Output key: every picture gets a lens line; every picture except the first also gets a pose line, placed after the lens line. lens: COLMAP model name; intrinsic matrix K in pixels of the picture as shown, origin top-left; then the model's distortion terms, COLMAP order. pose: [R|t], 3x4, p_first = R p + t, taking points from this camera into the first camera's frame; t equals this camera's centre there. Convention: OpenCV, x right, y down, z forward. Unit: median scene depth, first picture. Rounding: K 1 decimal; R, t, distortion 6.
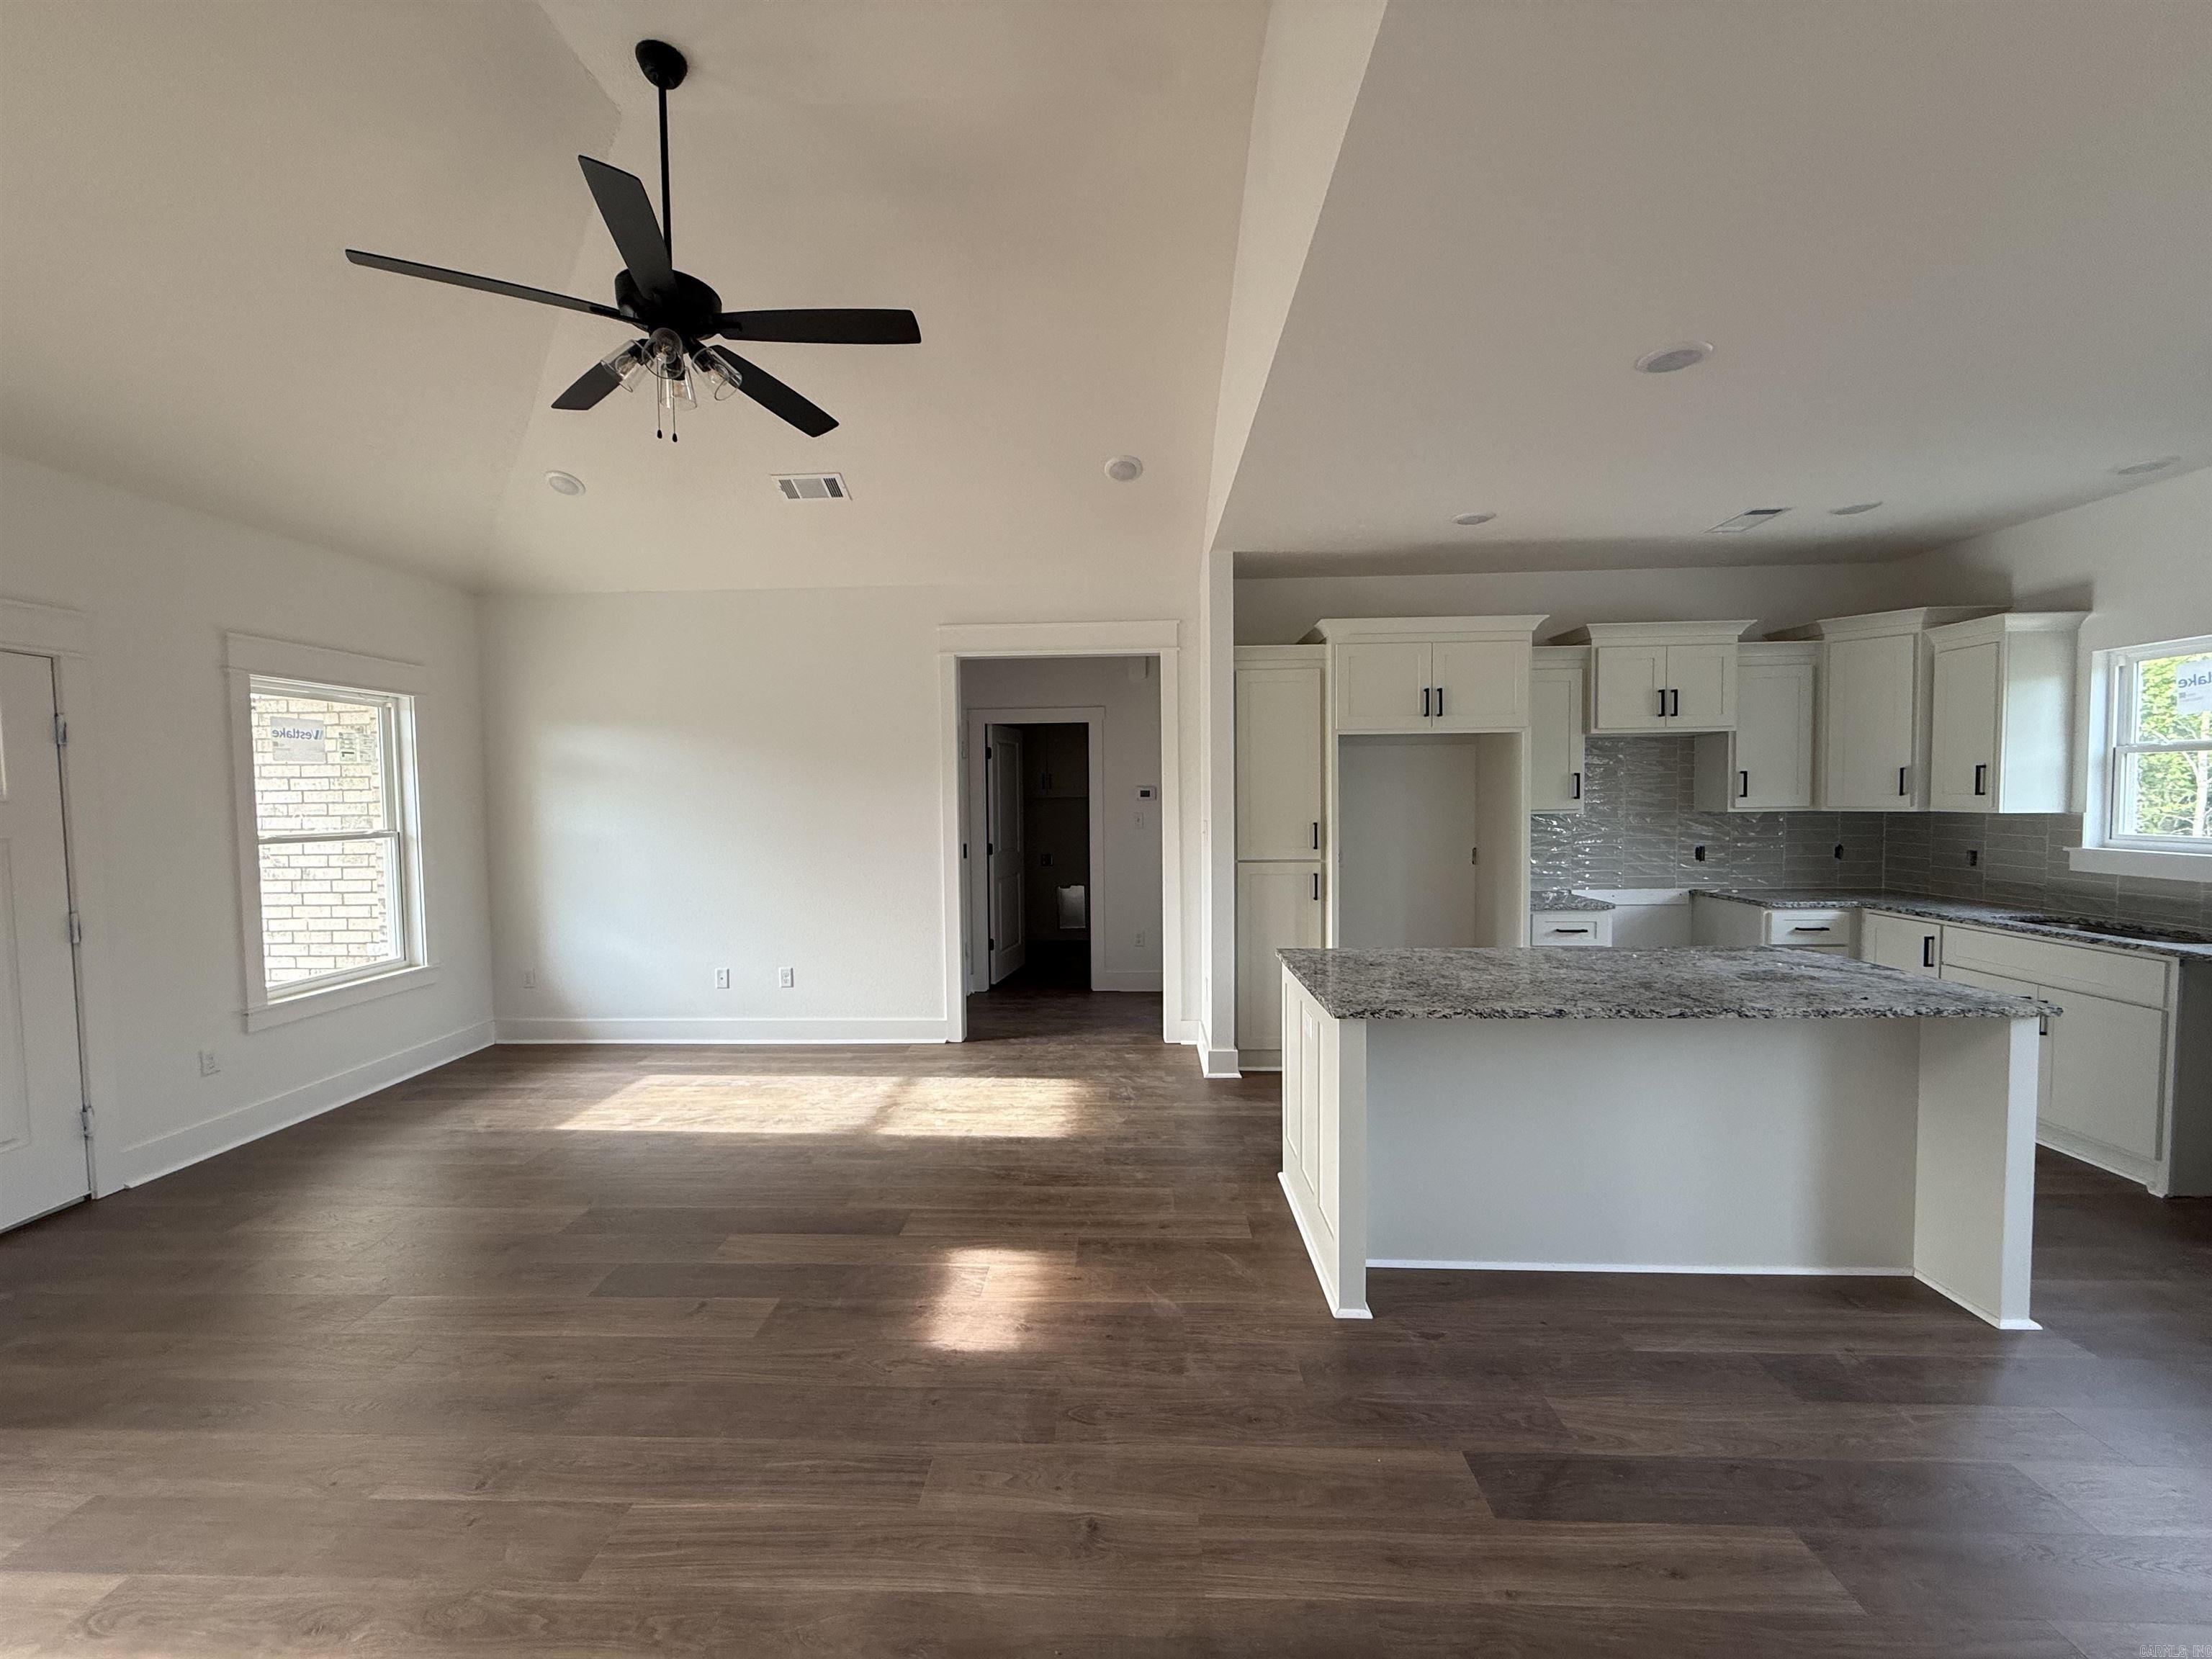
lens RADIAL K [[880.3, 0, 1097.4], [0, 880.3, 830.1], [0, 0, 1]] dist [0.000497, -0.000094]
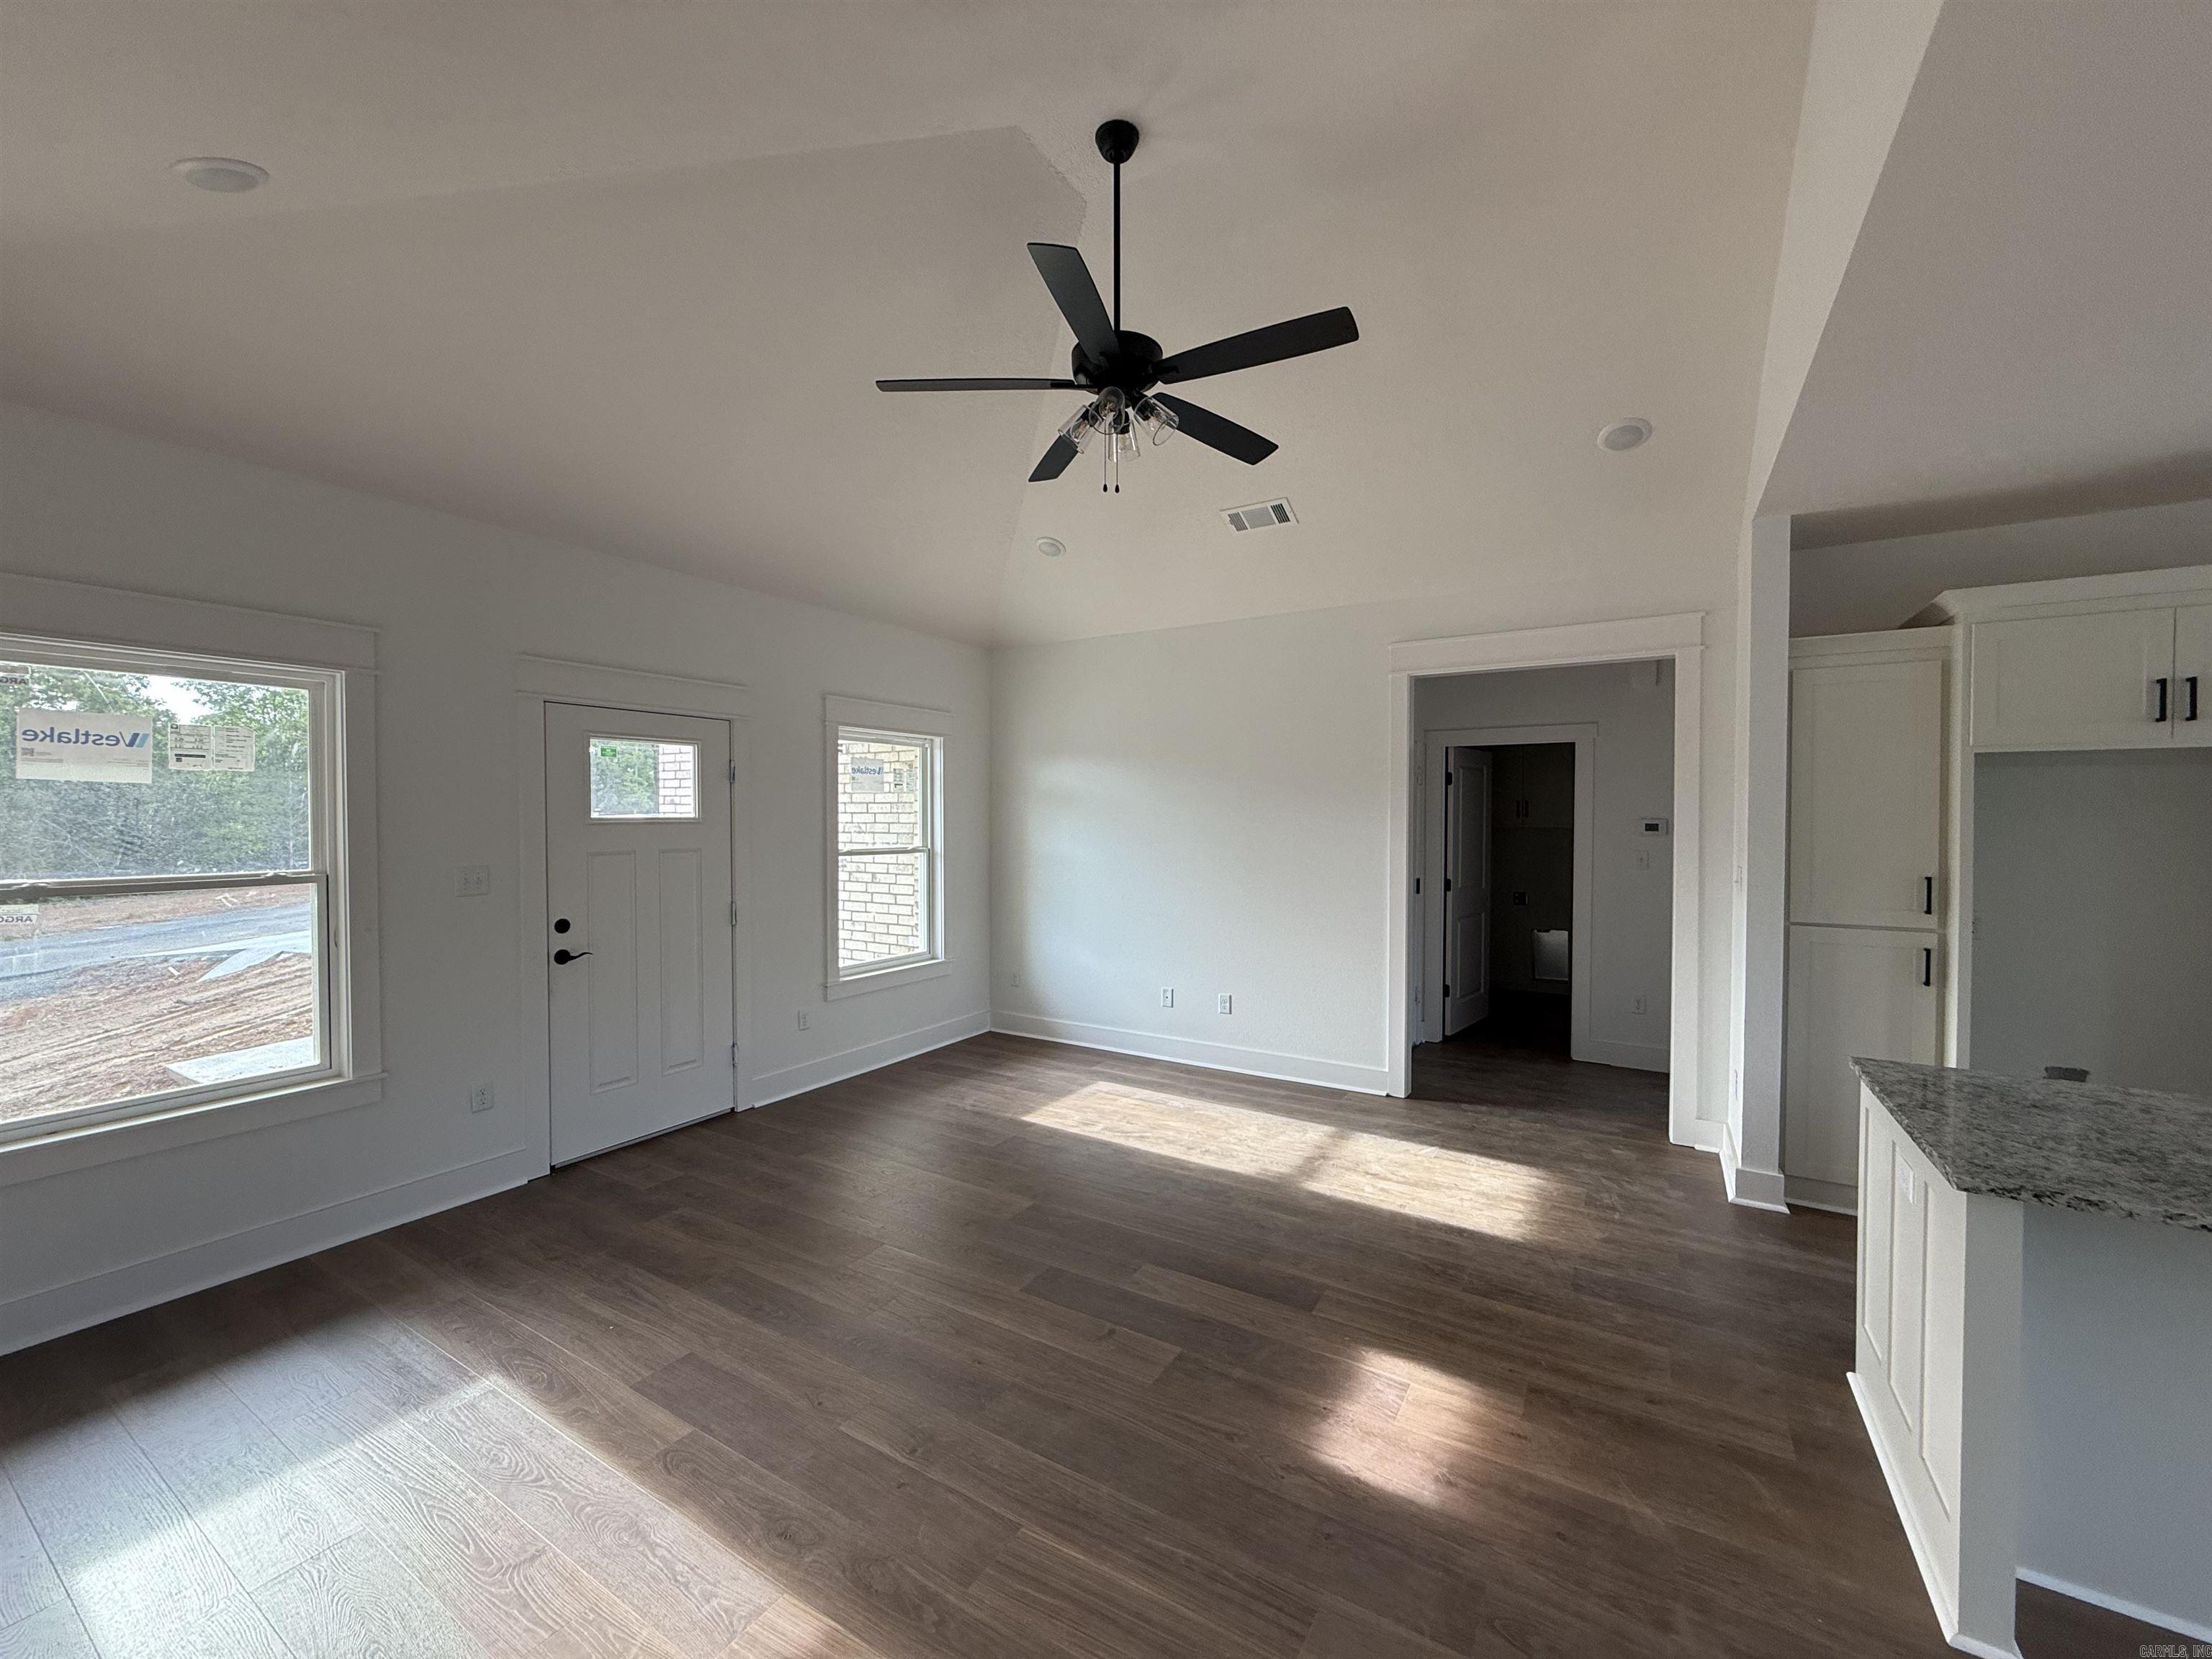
lens RADIAL K [[880.3, 0, 1097.4], [0, 880.3, 830.1], [0, 0, 1]] dist [0.000497, -0.000094]
pose [[0.869402, 0.021494, -0.493638, 0.017379], [-0.033065, 0.999345, -0.014721, -0.015701], [0.492998, 0.029120, 0.869543, 0.059543]]
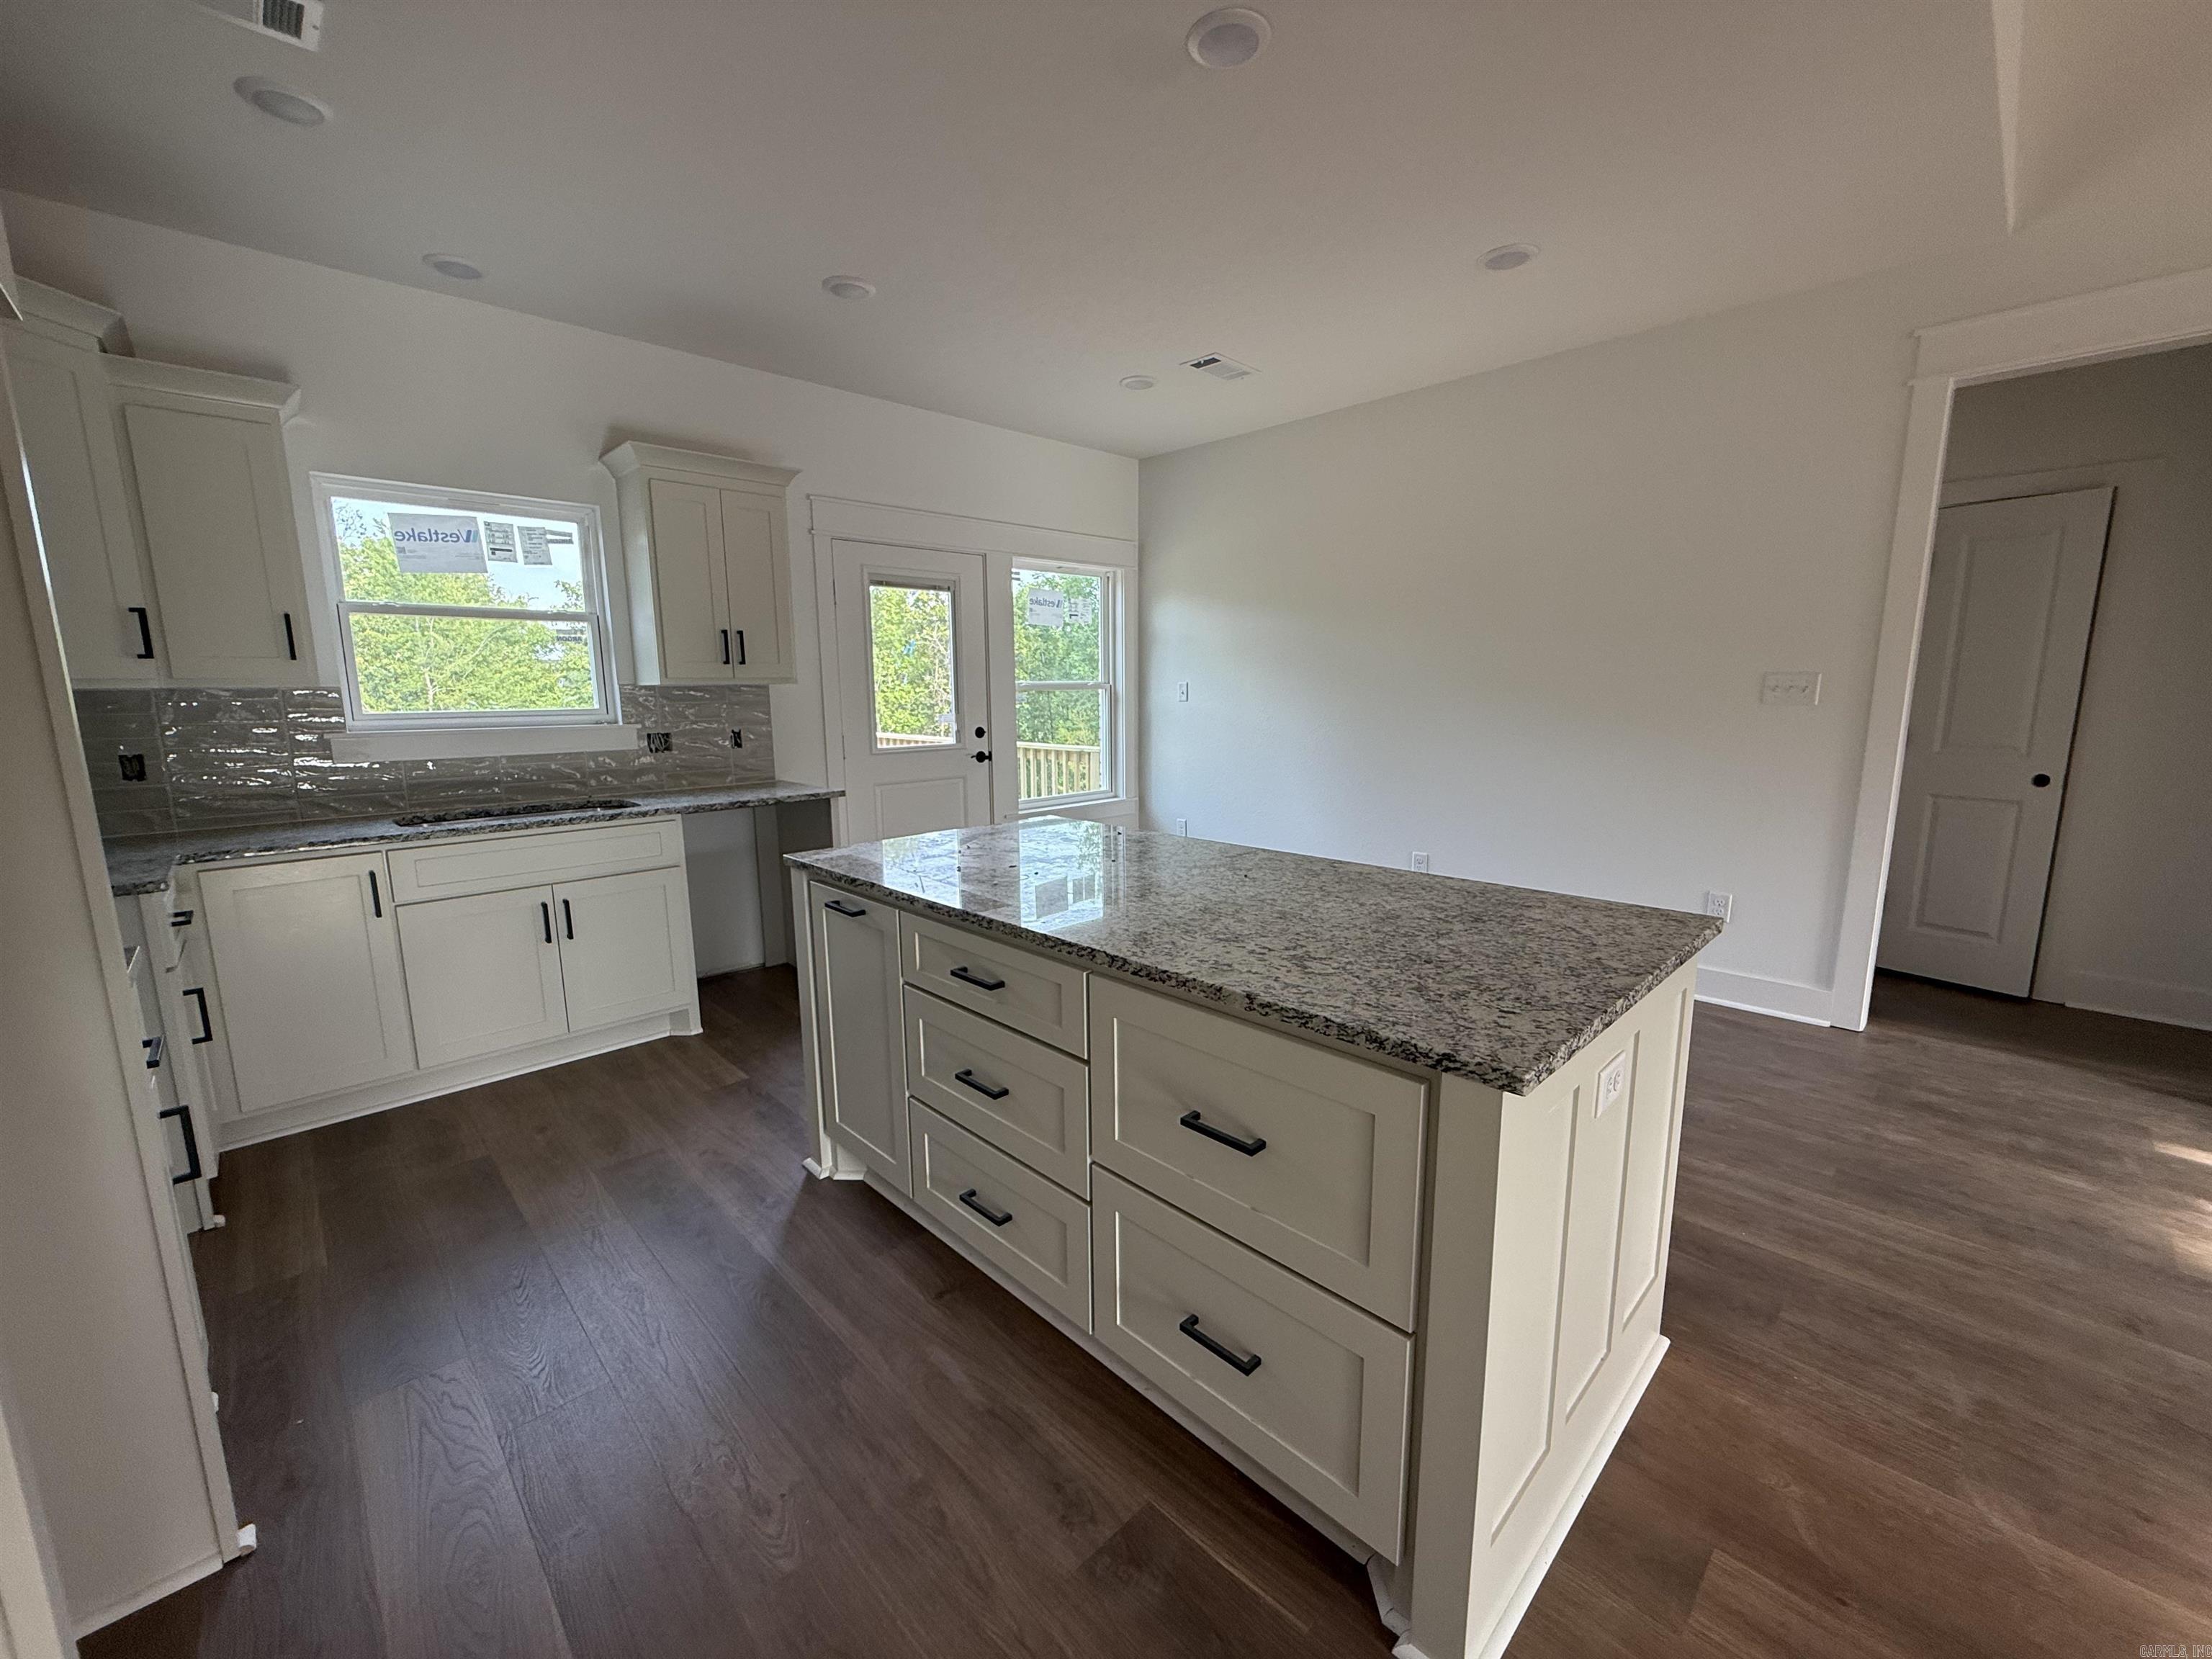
lens RADIAL K [[887.0, 0, 1102.7], [0, 887.0, 831.3], [0, 0, 1]] dist [0.000349, -0.000250]
pose [[-0.720590, -0.095227, 0.686791, 0.091394], [0.047791, 0.981346, 0.186212, -0.008437], [-0.691712, 0.167005, -0.702598, 1.106077]]
